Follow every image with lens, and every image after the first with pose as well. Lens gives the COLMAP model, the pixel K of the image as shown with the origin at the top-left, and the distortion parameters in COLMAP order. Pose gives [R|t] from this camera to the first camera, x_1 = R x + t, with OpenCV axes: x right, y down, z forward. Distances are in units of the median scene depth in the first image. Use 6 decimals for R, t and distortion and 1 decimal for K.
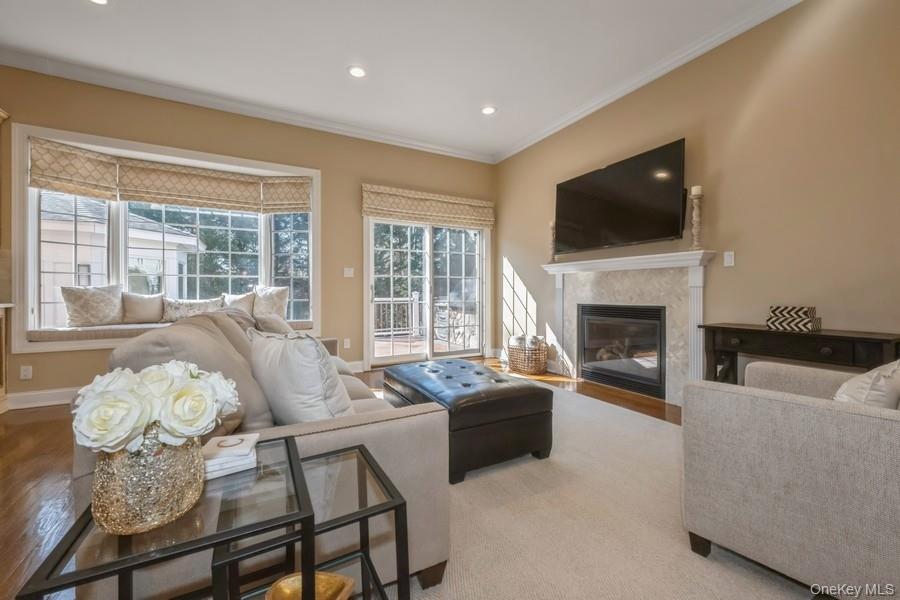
lens RADIAL K [[349.8, 0, 449.3], [0, 349.8, 294.0], [0, 0, 1]] dist [-0.002401, -0.000251]
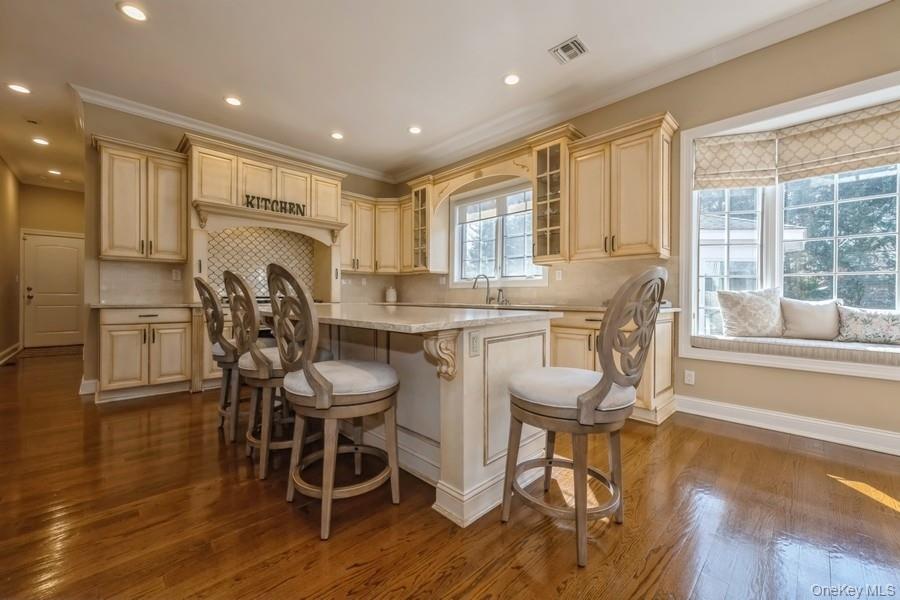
lens RADIAL K [[349.8, 0, 446.2], [0, 349.8, 294.4], [0, 0, 1]] dist [-0.002401, -0.000251]
pose [[0.278817, 0.005588, -0.960328, -0.393853], [-0.005045, 0.999978, 0.004354, -0.012044], [0.960331, 0.003631, 0.278839, 0.042456]]
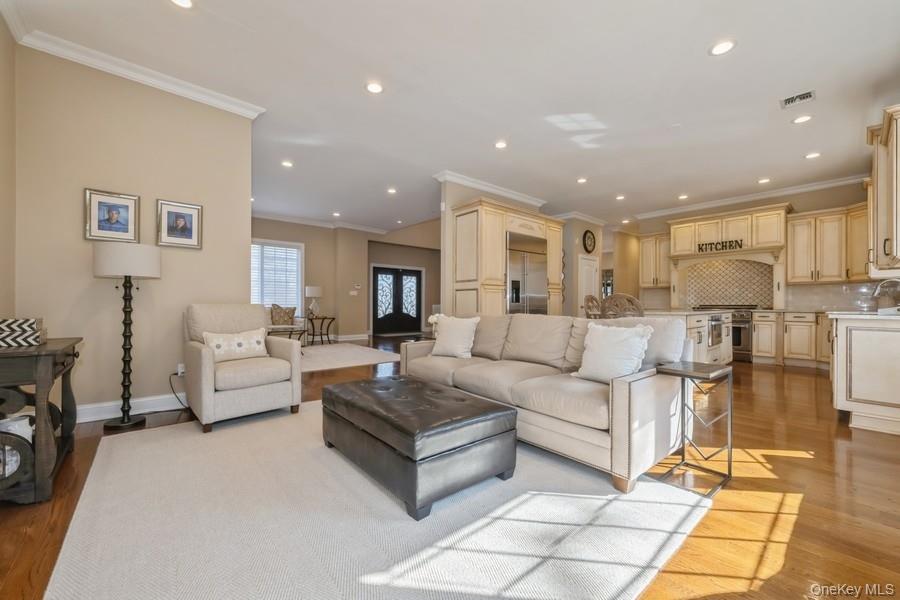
lens RADIAL K [[349.8, 0, 447.0], [0, 349.8, 302.5], [0, 0, 1]] dist [-0.002401, -0.000251]
pose [[-0.979627, -0.002085, -0.200814, 0.072064], [-0.001807, 0.999997, -0.001570, -0.003554], [0.200816, -0.001175, -0.979628, 1.343540]]
